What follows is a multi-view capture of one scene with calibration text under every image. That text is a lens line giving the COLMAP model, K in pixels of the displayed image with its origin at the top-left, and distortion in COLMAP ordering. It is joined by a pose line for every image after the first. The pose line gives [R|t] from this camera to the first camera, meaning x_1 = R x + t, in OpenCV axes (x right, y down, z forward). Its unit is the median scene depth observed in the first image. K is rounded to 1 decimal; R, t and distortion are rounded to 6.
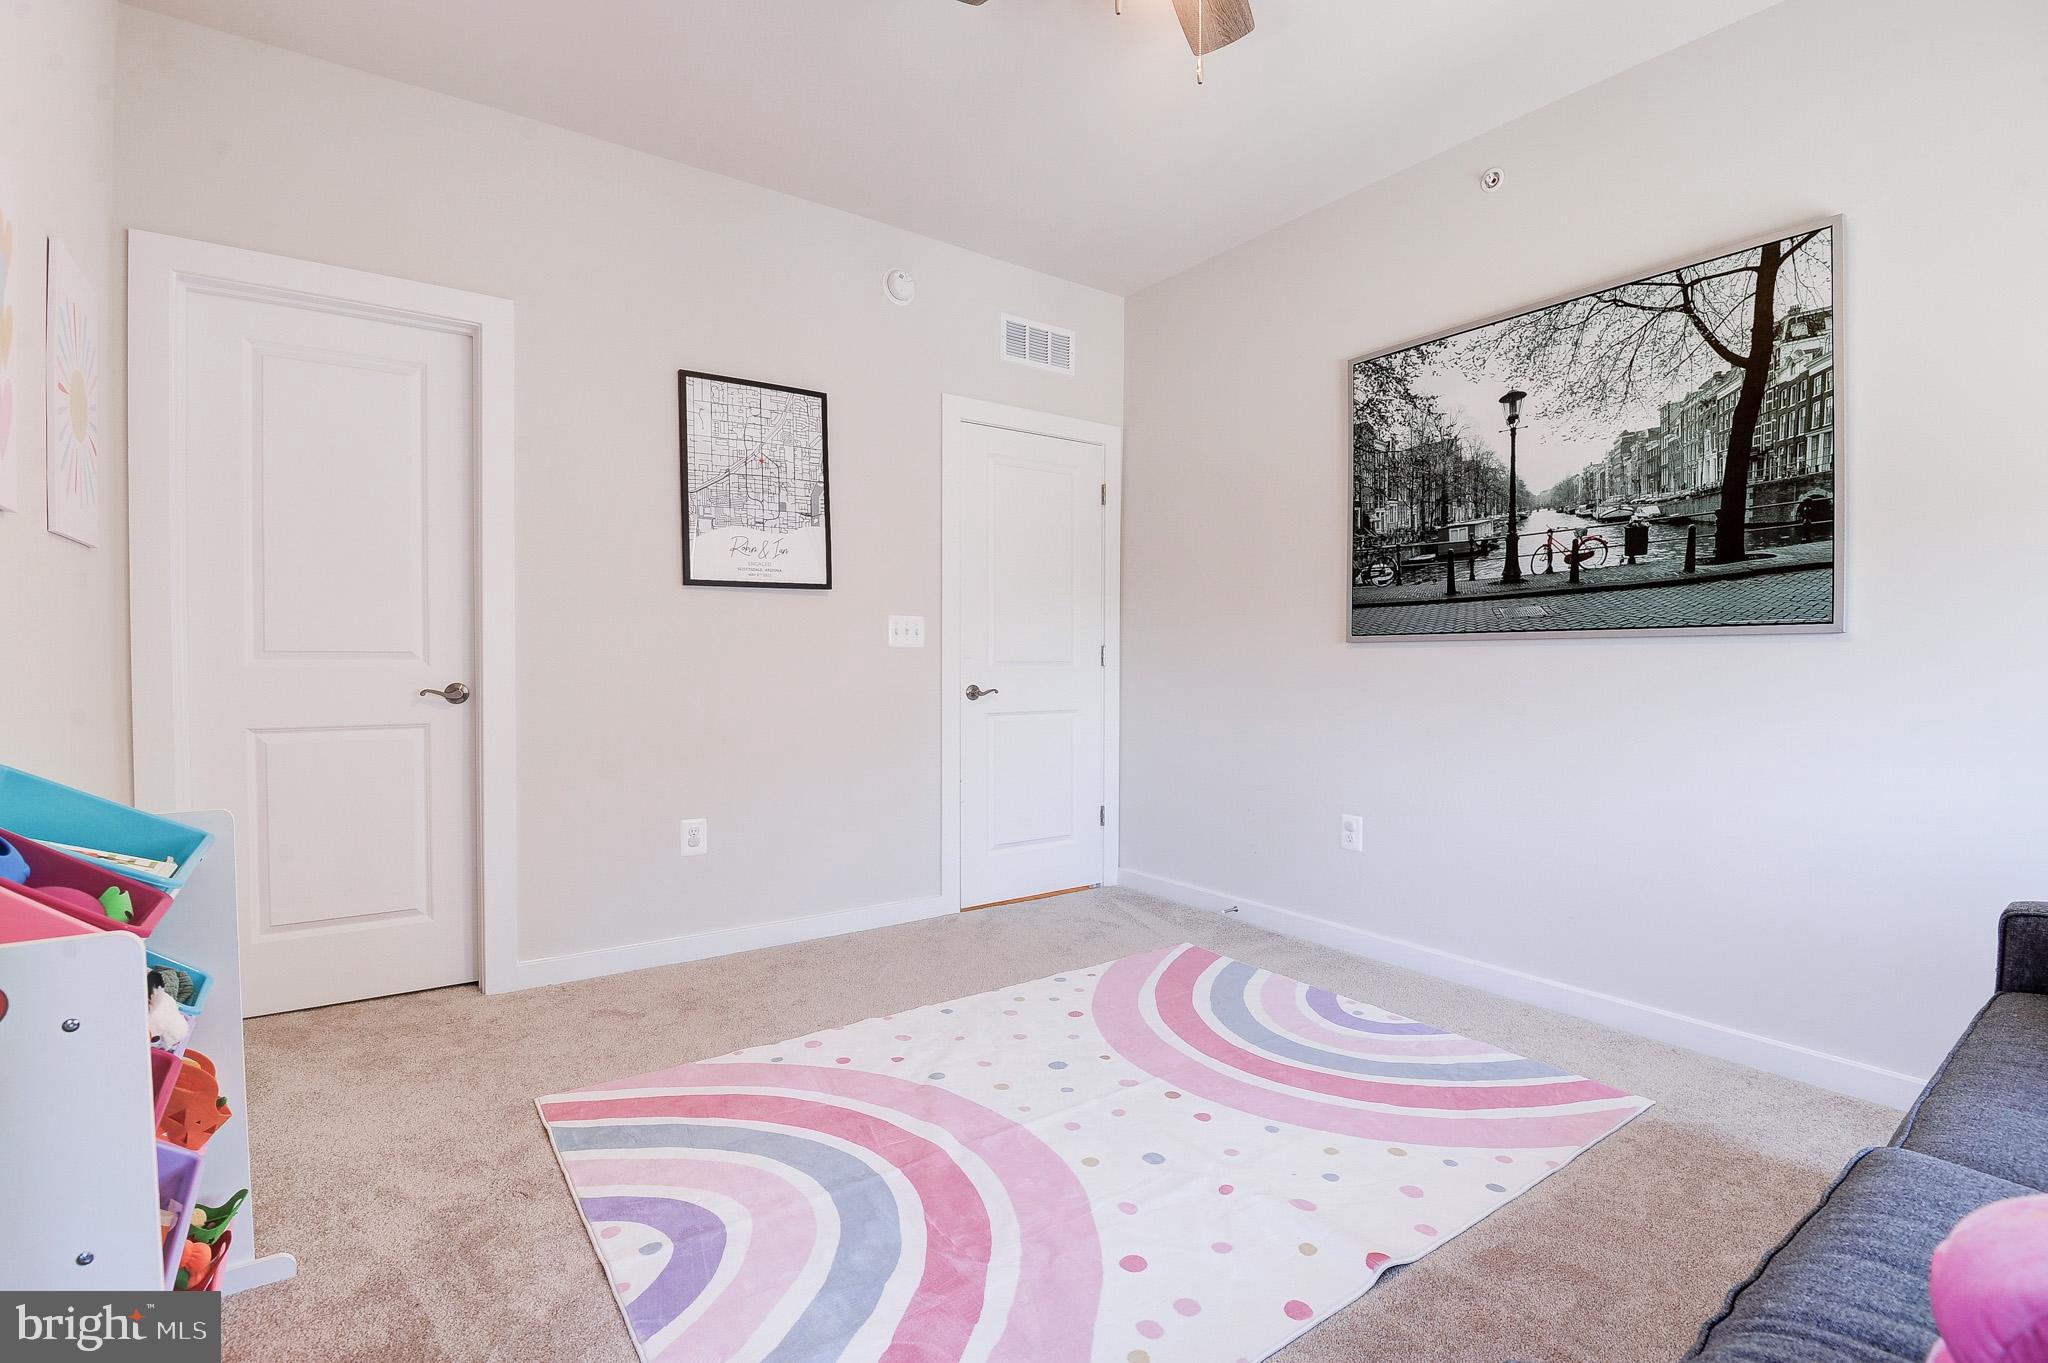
lens RADIAL K [[952.6, 0, 1016.6], [0, 952.6, 676.2], [0, 0, 1]] dist [0.001451, -0.014813]
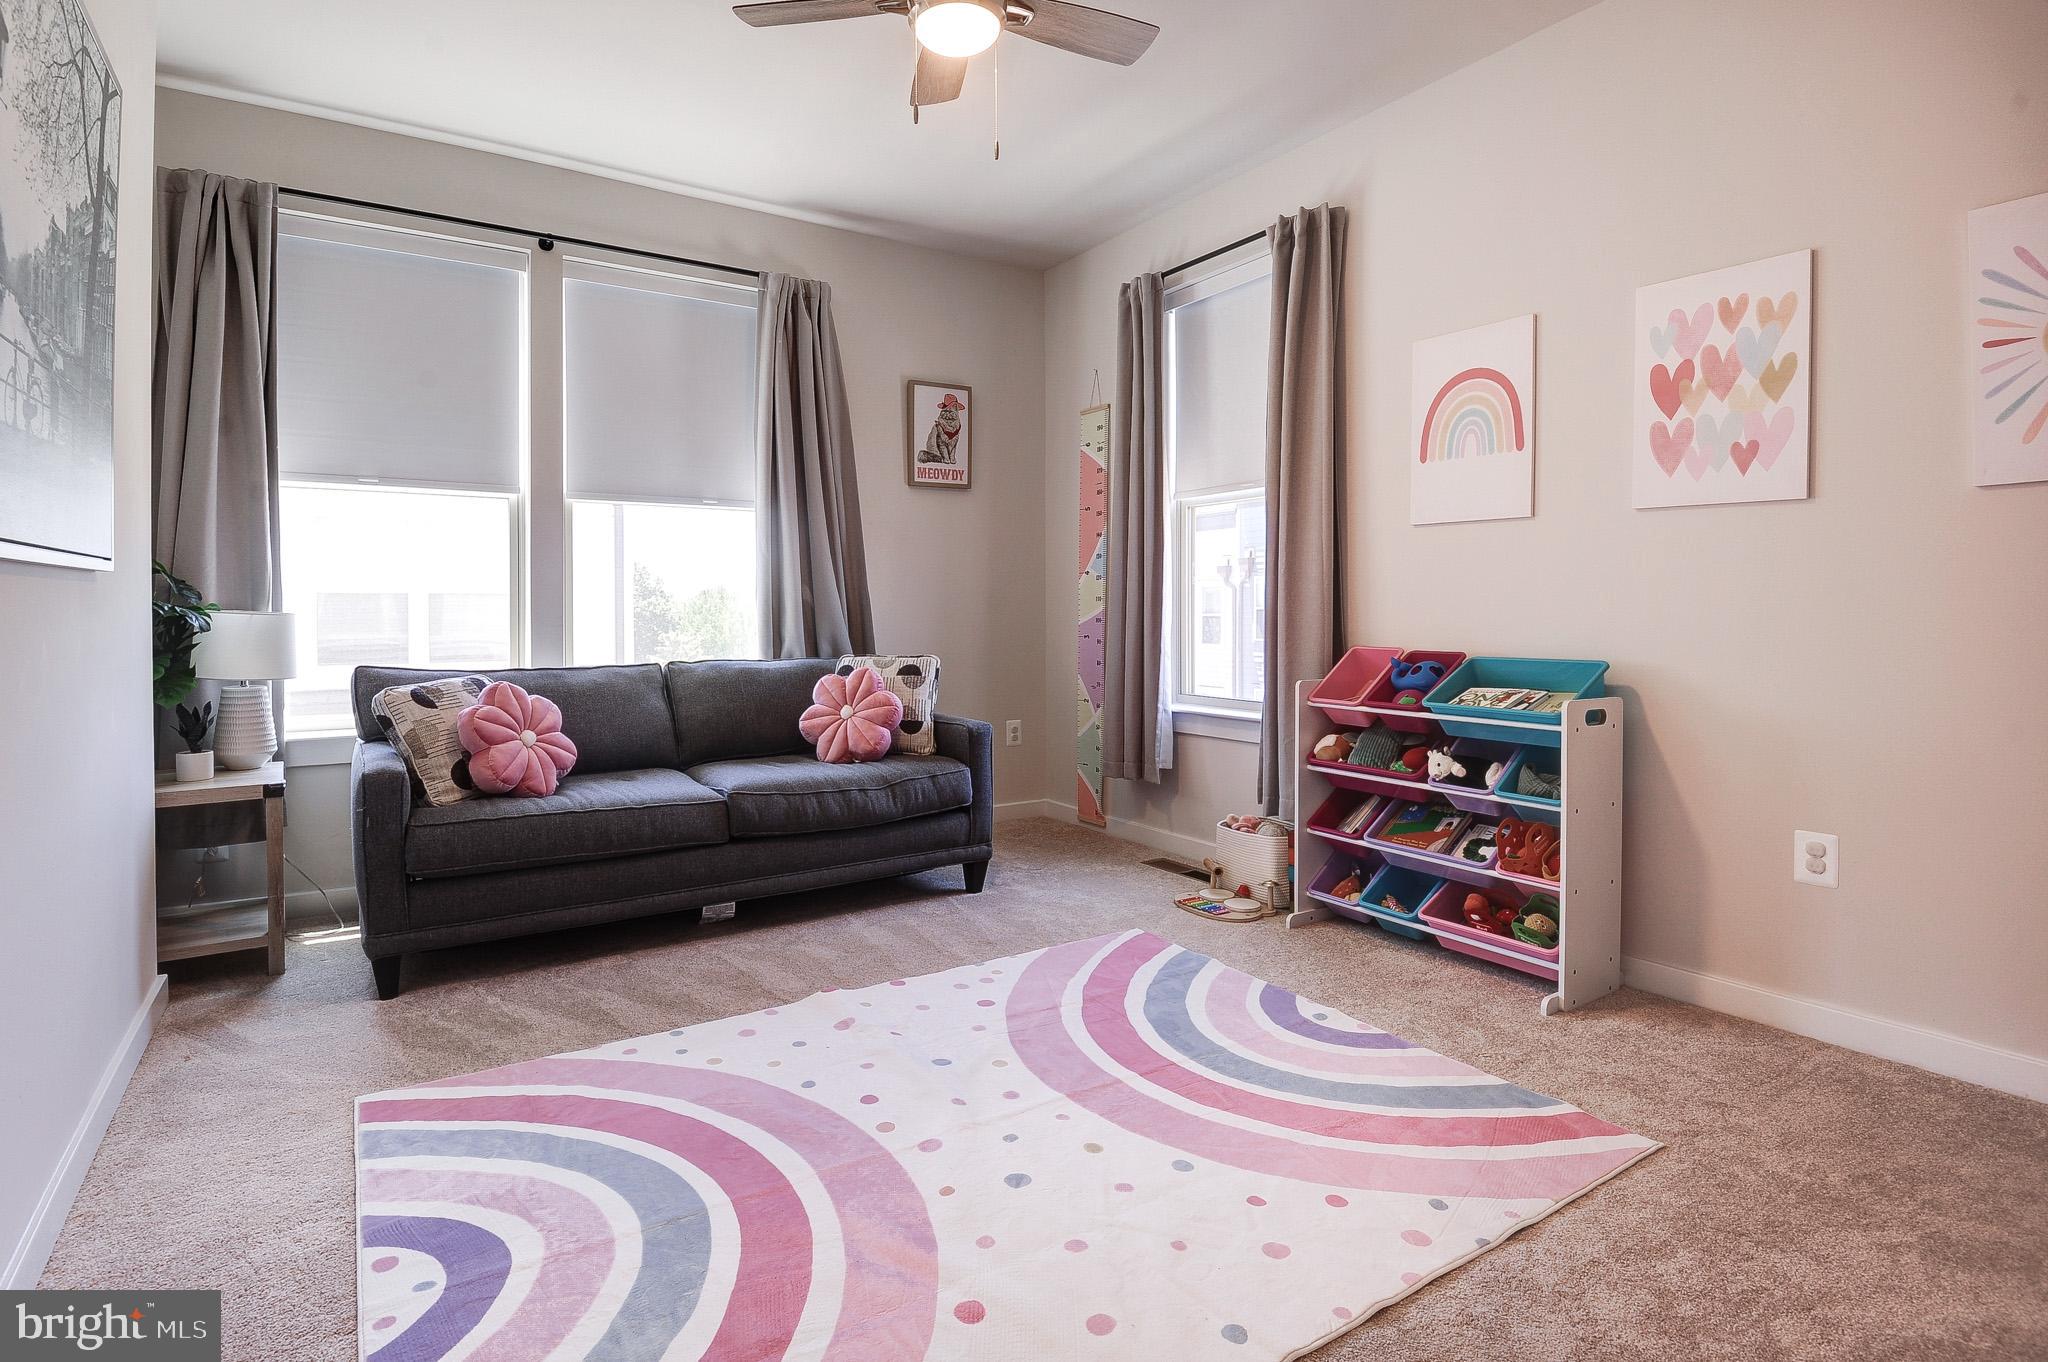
lens RADIAL K [[952.6, 0, 1016.6], [0, 952.6, 675.7], [0, 0, 1]] dist [0.001451, -0.014813]
pose [[-0.999848, -0.001842, 0.017330, 0.037736], [-0.000280, 0.995968, 0.089714, -0.029525], [-0.017426, 0.089695, -0.995817, 1.912397]]
